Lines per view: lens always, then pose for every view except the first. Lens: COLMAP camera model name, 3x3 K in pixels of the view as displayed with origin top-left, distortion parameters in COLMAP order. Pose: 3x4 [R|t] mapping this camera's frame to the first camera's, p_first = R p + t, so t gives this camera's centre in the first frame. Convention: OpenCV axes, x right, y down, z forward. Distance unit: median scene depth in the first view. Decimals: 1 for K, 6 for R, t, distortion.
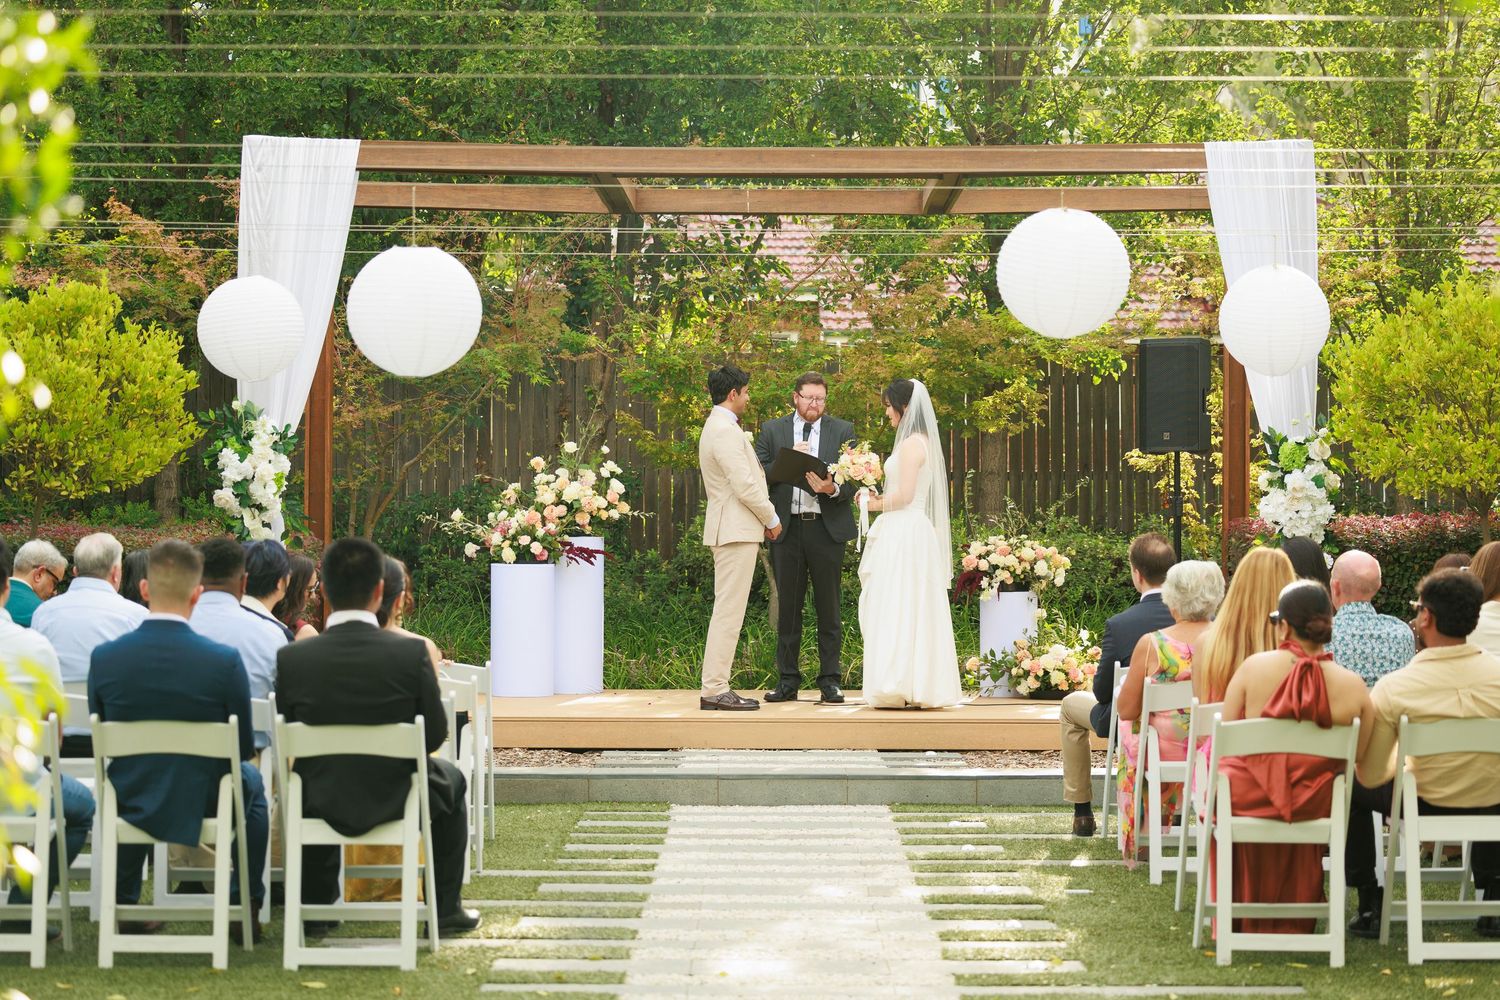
lens RADIAL K [[3186.1, 0, 750.0], [0, 3186.1, 500.0], [0, 0, 1]] dist [-0.072642, -0.249374]
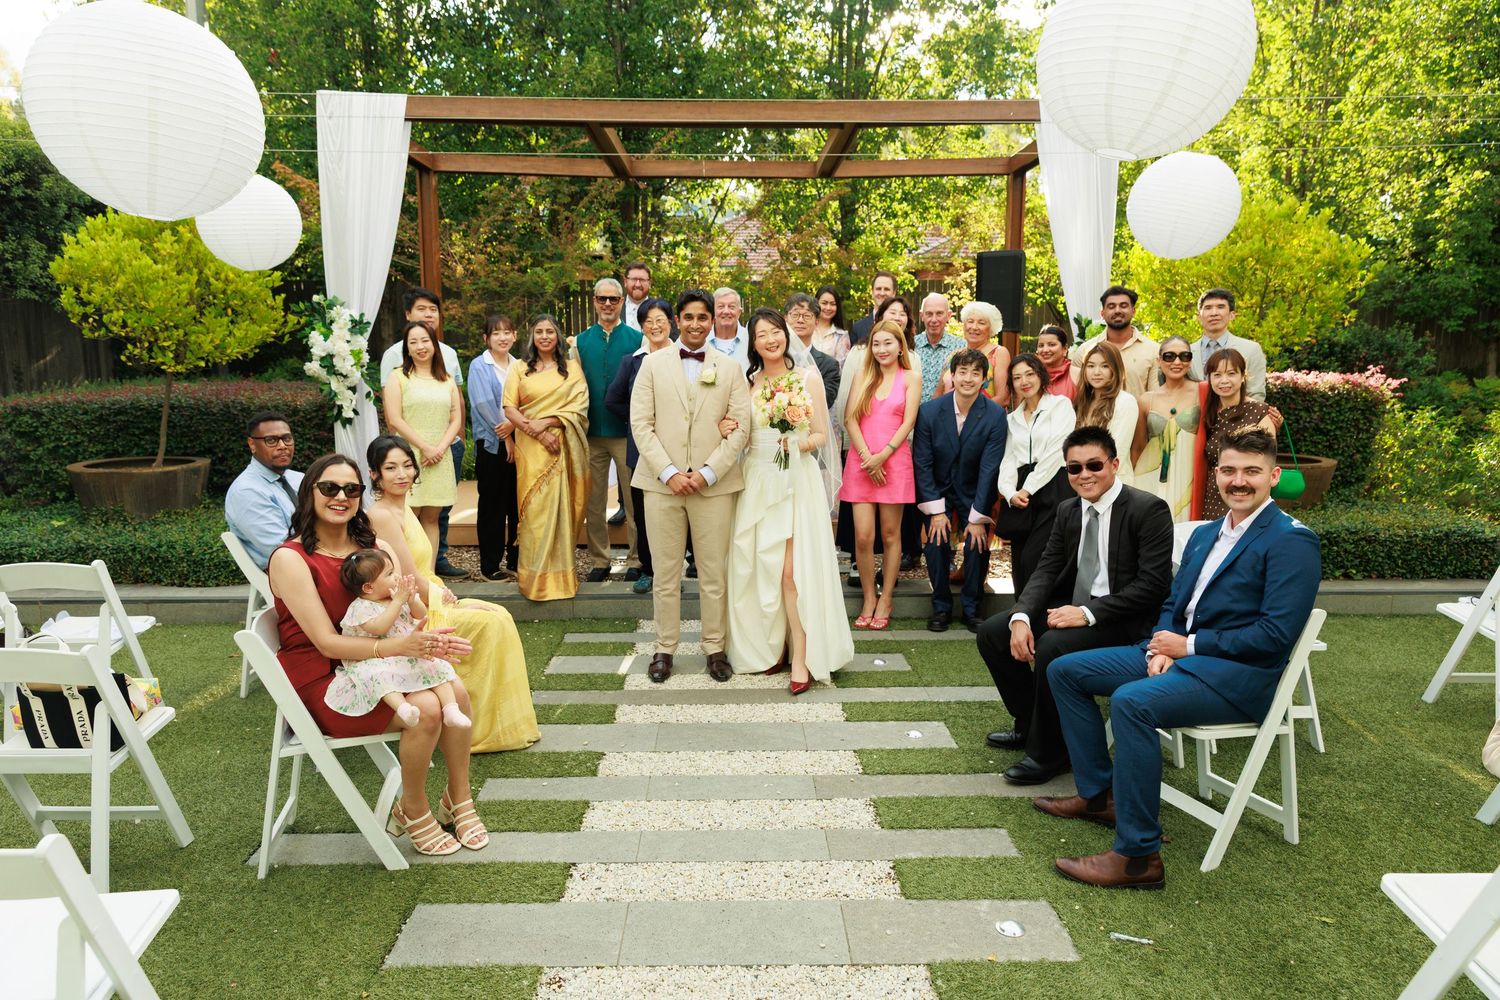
lens RADIAL K [[1017.3, 0, 750.0], [0, 1017.3, 500.0], [0, 0, 1]] dist [0.011994, -0.001793]
pose [[0.999493, -0.008959, 0.030565, 0.005419], [0.004365, 0.989099, 0.147189, -0.007508], [-0.031550, -0.146981, 0.988636, 0.498890]]
